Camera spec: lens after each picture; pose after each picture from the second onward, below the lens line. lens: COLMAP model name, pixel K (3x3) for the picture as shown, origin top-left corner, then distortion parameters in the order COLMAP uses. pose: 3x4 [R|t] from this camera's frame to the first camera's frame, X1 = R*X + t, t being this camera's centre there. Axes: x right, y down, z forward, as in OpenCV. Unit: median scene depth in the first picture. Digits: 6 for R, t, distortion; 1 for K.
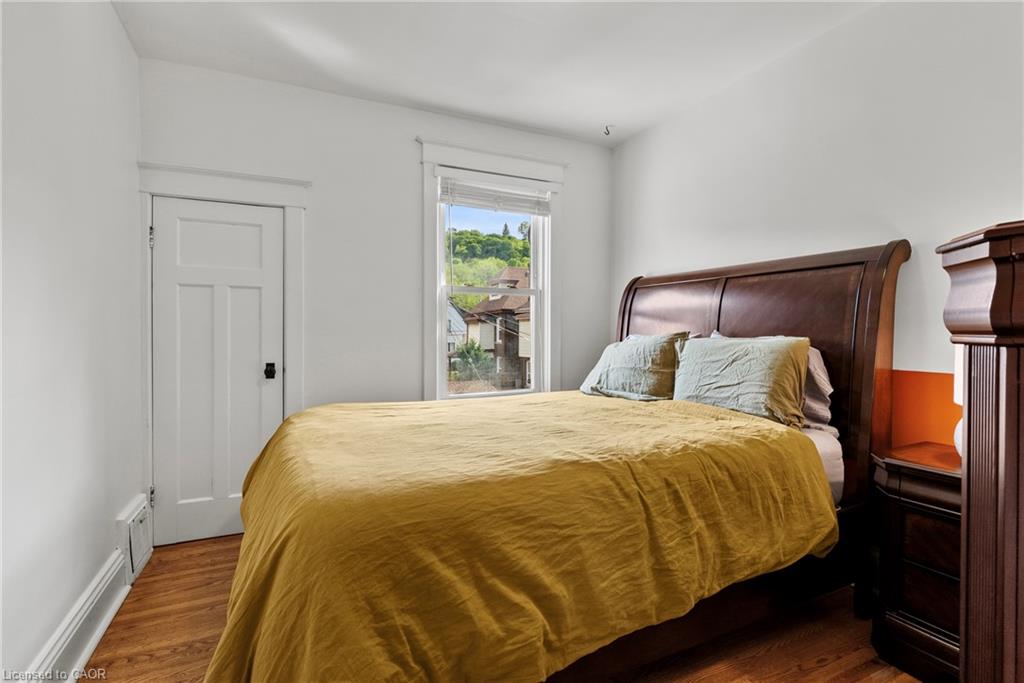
lens RADIAL K [[481.1, 0, 512.4], [0, 481.1, 339.5], [0, 0, 1]] dist [-0.001384, -0.000034]
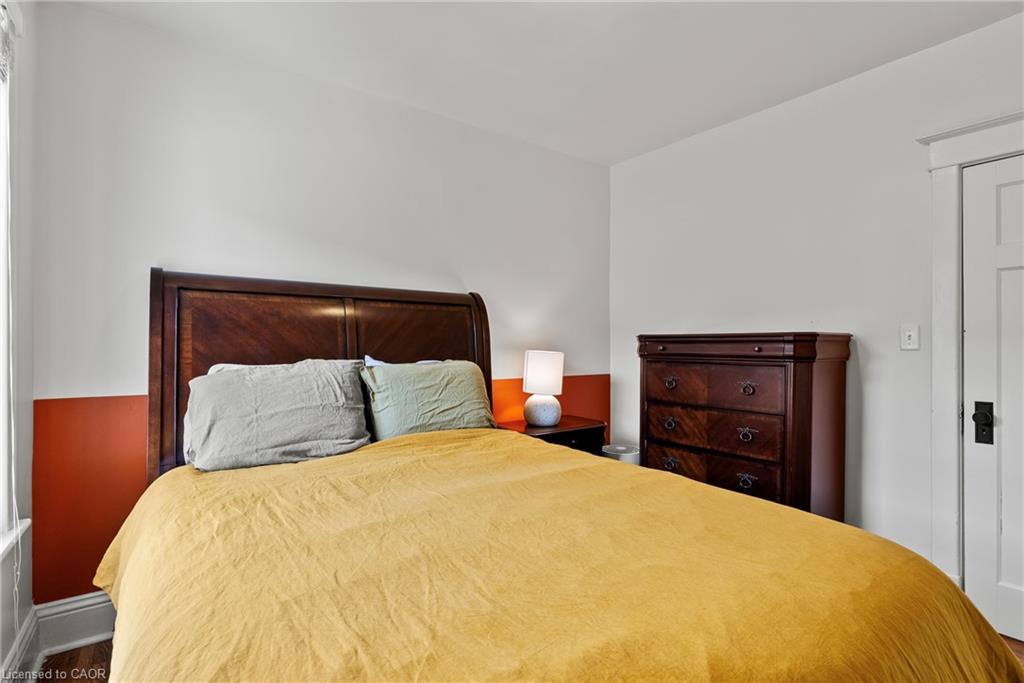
lens RADIAL K [[481.1, 0, 513.2], [0, 481.1, 345.5], [0, 0, 1]] dist [-0.001384, -0.000034]
pose [[-0.177570, -0.000280, 0.984108, -0.610410], [0.004560, 0.999989, 0.001107, -0.042097], [-0.984098, 0.004684, -0.177567, 1.022555]]
